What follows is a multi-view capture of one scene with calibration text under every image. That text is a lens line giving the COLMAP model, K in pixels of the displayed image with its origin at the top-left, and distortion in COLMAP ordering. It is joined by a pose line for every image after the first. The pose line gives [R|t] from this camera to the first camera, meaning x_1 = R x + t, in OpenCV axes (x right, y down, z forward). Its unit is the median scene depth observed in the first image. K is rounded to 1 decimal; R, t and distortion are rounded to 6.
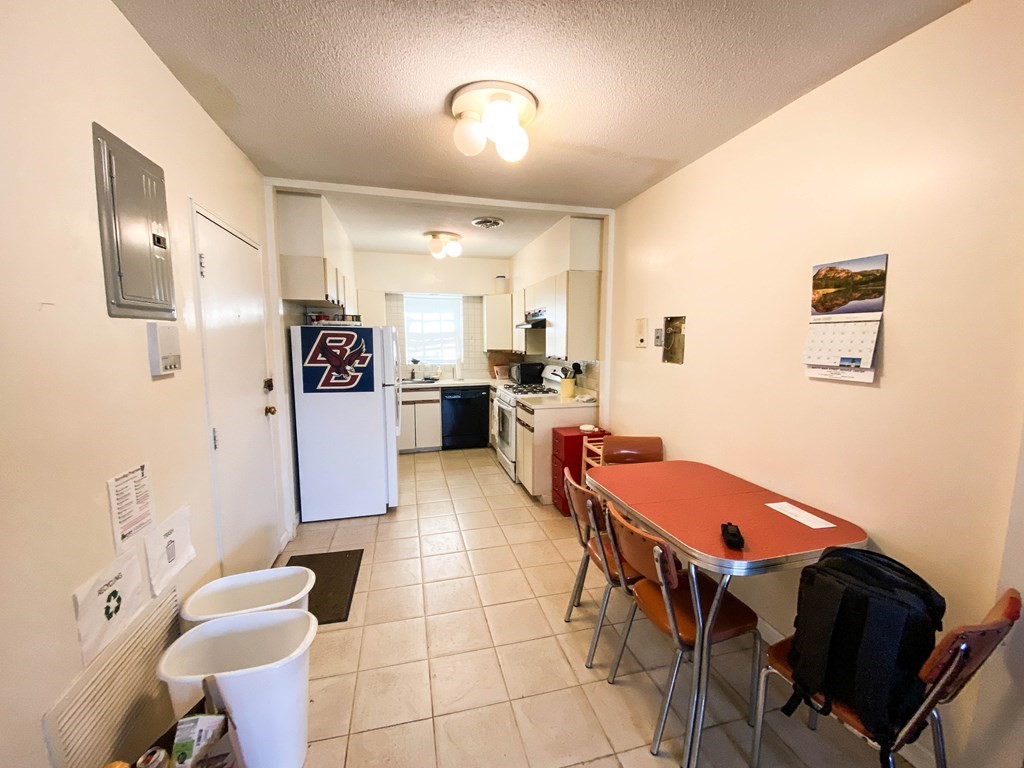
lens RADIAL K [[411.9, 0, 513.5], [0, 411.9, 385.3], [0, 0, 1]] dist [0.048041, -0.039306]
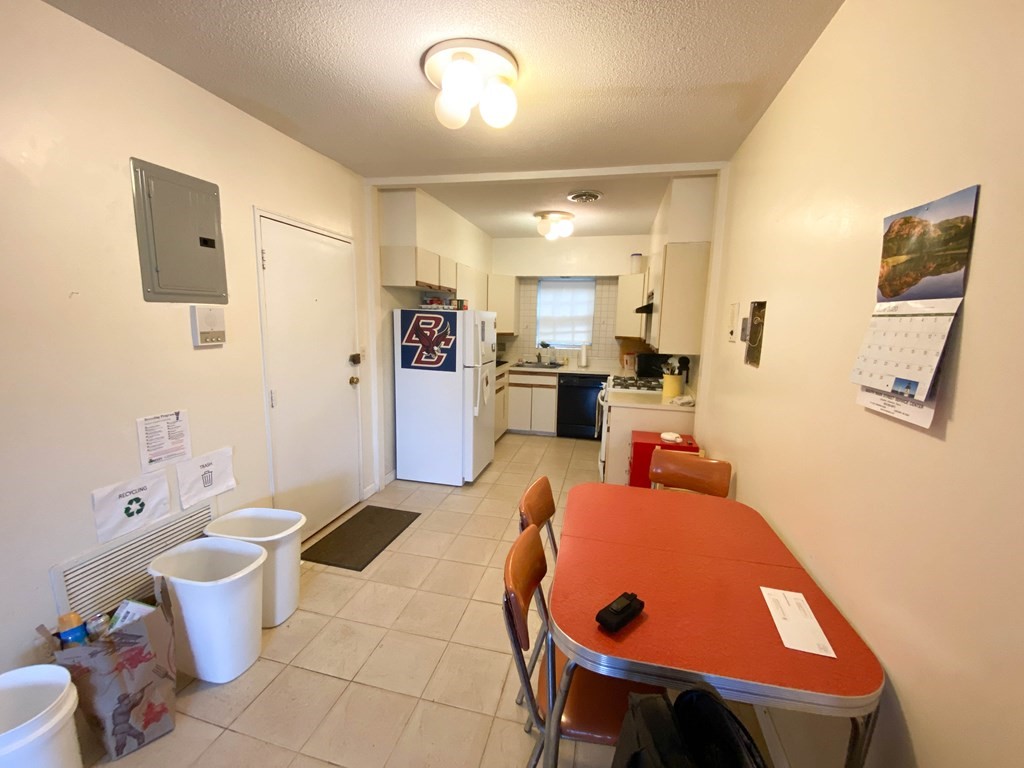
lens RADIAL K [[411.9, 0, 513.5], [0, 411.9, 385.3], [0, 0, 1]] dist [0.048041, -0.039306]
pose [[0.883144, 0.095643, -0.459248, 0.295640], [-0.077364, 0.995285, 0.058506, -0.024706], [0.462678, -0.016140, 0.886379, 0.129843]]
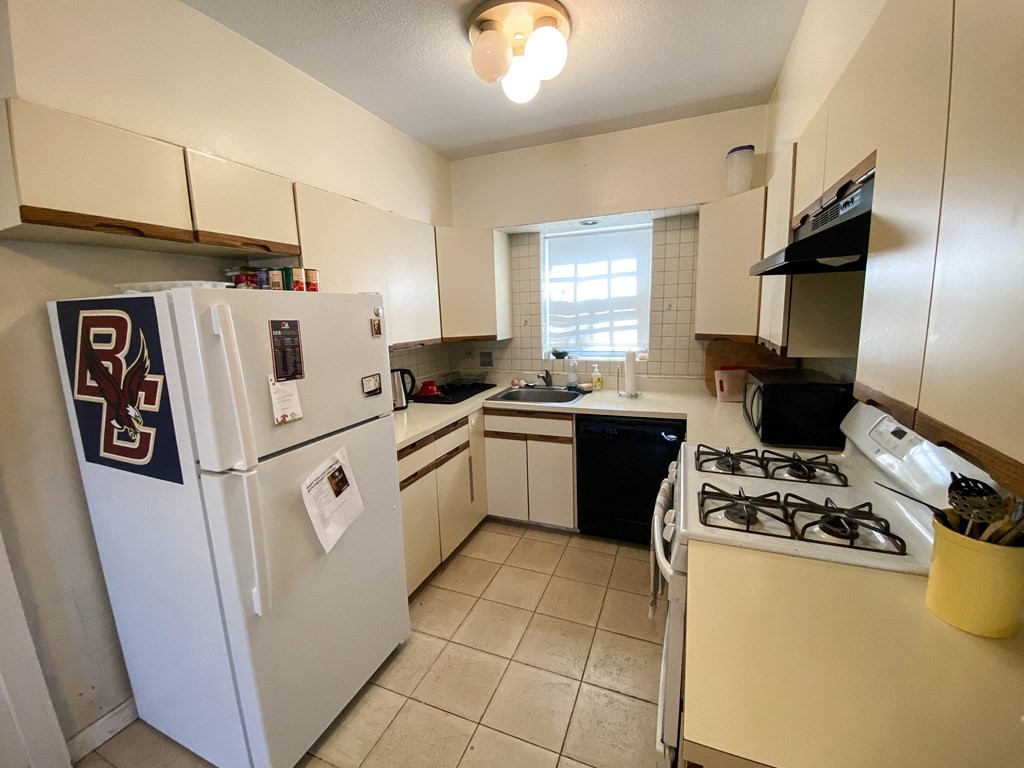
lens RADIAL K [[411.9, 0, 513.5], [0, 411.9, 385.3], [0, 0, 1]] dist [0.048041, -0.039306]
pose [[0.801817, 0.079504, -0.592258, 0.082247], [-0.036218, 0.995754, 0.084635, -0.108616], [0.596471, -0.046411, 0.801291, 0.918997]]
